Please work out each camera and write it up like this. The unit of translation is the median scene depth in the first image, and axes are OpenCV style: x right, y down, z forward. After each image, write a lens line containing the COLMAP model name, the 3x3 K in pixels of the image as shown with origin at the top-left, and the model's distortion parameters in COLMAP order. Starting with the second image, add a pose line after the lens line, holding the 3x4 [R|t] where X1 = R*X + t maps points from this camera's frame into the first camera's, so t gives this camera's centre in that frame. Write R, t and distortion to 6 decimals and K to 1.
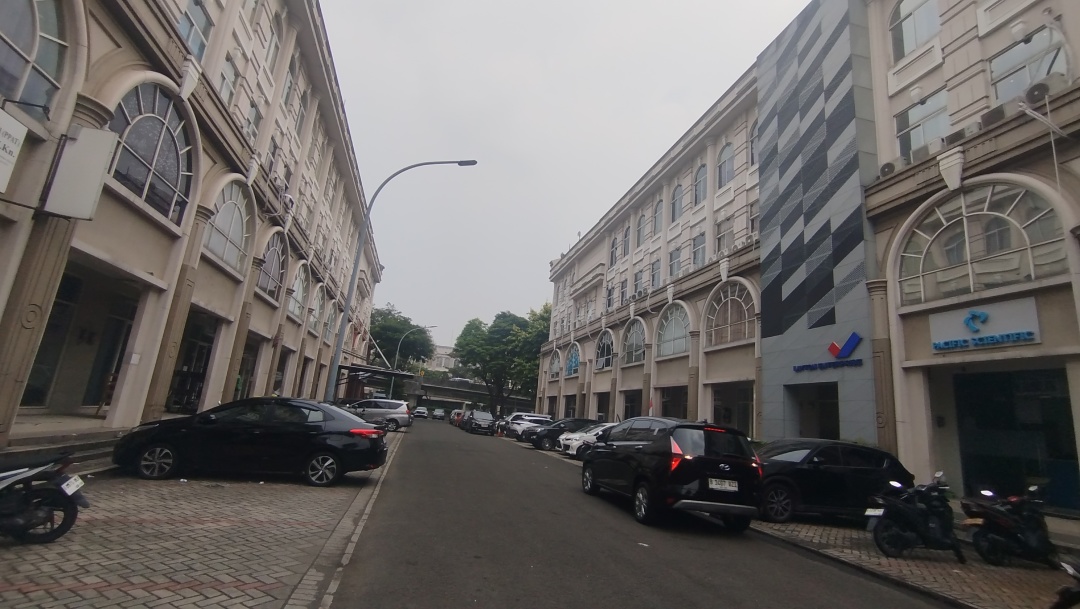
lens RADIAL K [[481.1, 0, 534.9], [0, 481.1, 325.4], [0, 0, 1]] dist [-0.045238, 0.024464]
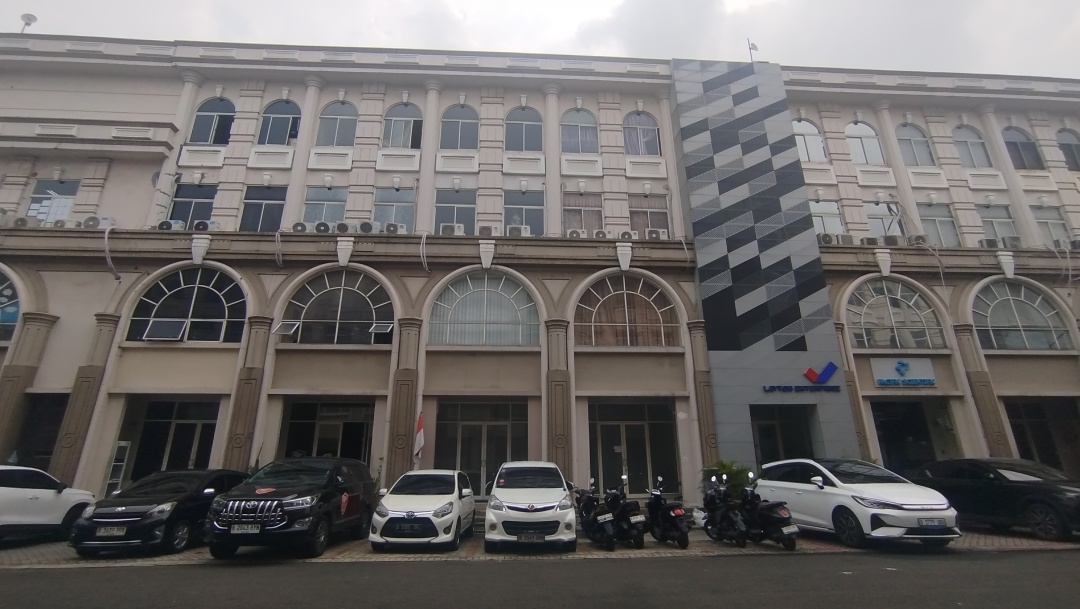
lens RADIAL K [[481.1, 0, 534.9], [0, 481.1, 325.4], [0, 0, 1]] dist [-0.045238, 0.024464]
pose [[0.180393, 0.205993, 0.961782, -0.372403], [-0.161458, 0.970761, -0.177633, 0.161768], [-0.970252, -0.123244, 0.208378, 0.958384]]
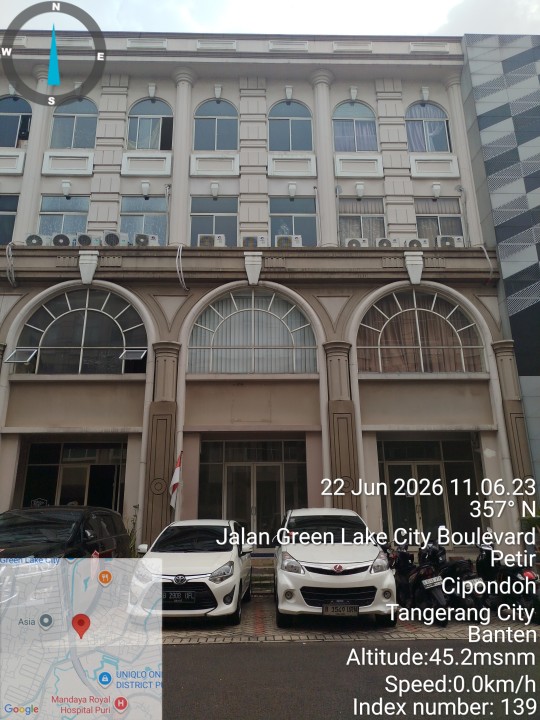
lens RADIAL K [[476.0, 0, 265.4], [0, 476.0, 388.3], [0, 0, 1]] dist [-0.000547, 0.001170]
pose [[0.209532, 0.171683, 0.962612, -0.264671], [-0.152681, 0.978134, -0.141217, 0.178551], [-0.965808, -0.117384, 0.231163, 1.022261]]
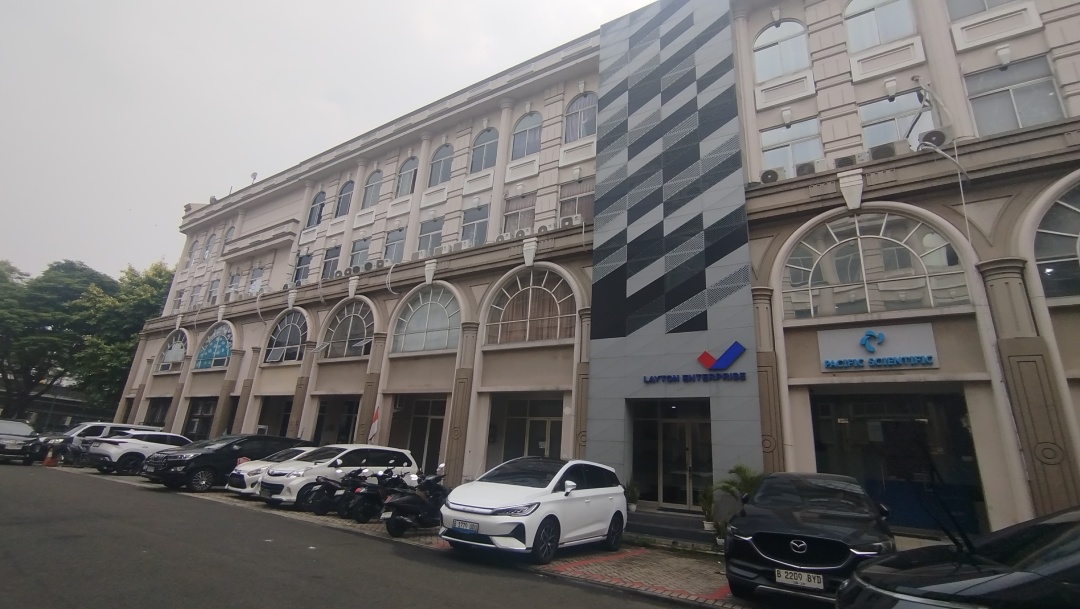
lens RADIAL K [[481.1, 0, 534.9], [0, 481.1, 325.4], [0, 0, 1]] dist [-0.045238, 0.024464]
pose [[0.710764, 0.163732, 0.684109, -0.125186], [-0.141483, 0.985934, -0.088974, 0.075570], [-0.689055, -0.033550, 0.723932, 0.407118]]
